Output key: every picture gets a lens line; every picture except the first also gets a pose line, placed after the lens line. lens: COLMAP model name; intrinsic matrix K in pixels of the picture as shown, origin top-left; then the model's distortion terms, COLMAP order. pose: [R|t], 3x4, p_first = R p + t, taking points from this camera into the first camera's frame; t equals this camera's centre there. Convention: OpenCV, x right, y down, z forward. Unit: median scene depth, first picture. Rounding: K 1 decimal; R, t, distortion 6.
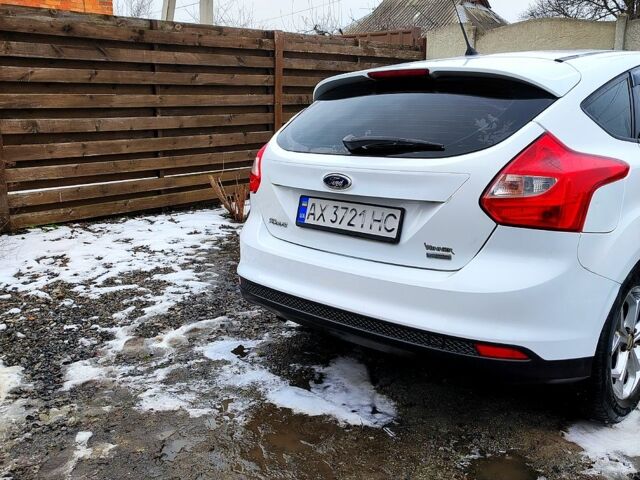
lens RADIAL K [[638.8, 0, 321.2], [0, 638.8, 240.5], [0, 0, 1]] dist [0.028354, 0.000000]
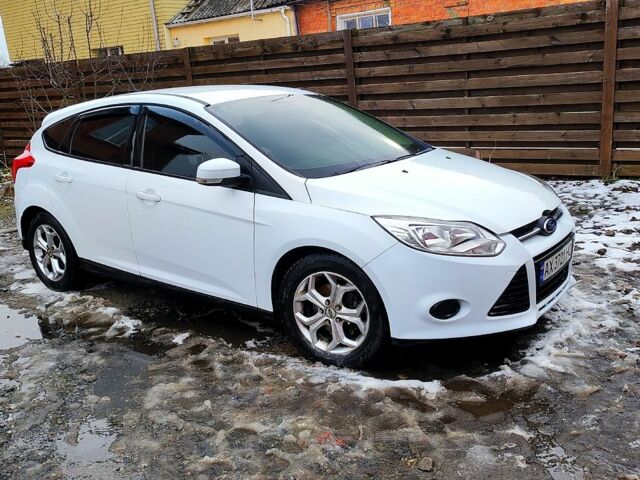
lens RADIAL K [[638.8, 0, 320.2], [0, 638.8, 239.9], [0, 0, 1]] dist [0.028354, 0.000000]
pose [[0.111235, 0.255629, -0.960355, 0.980418], [-0.143128, 0.960398, 0.239062, -0.192126], [0.983433, 0.110862, 0.143417, 0.609764]]
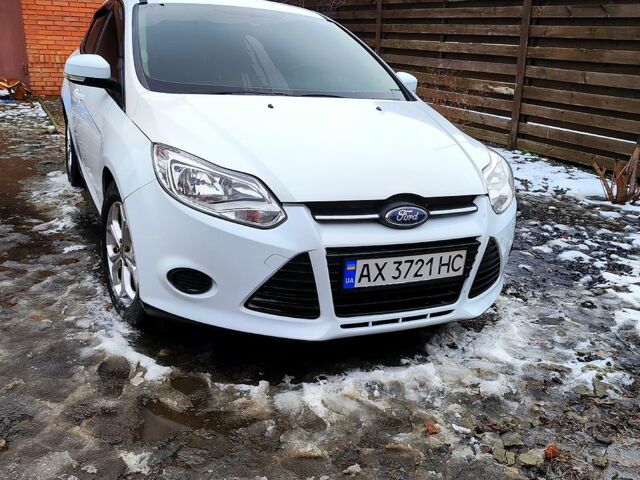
lens RADIAL K [[638.8, 0, 318.0], [0, 638.8, 239.5], [0, 0, 1]] dist [0.028354, 0.000000]
pose [[-0.366949, 0.265106, -0.891666, 0.829892], [-0.251882, 0.894409, 0.369579, -0.214040], [0.895491, 0.360211, -0.261427, 0.934241]]
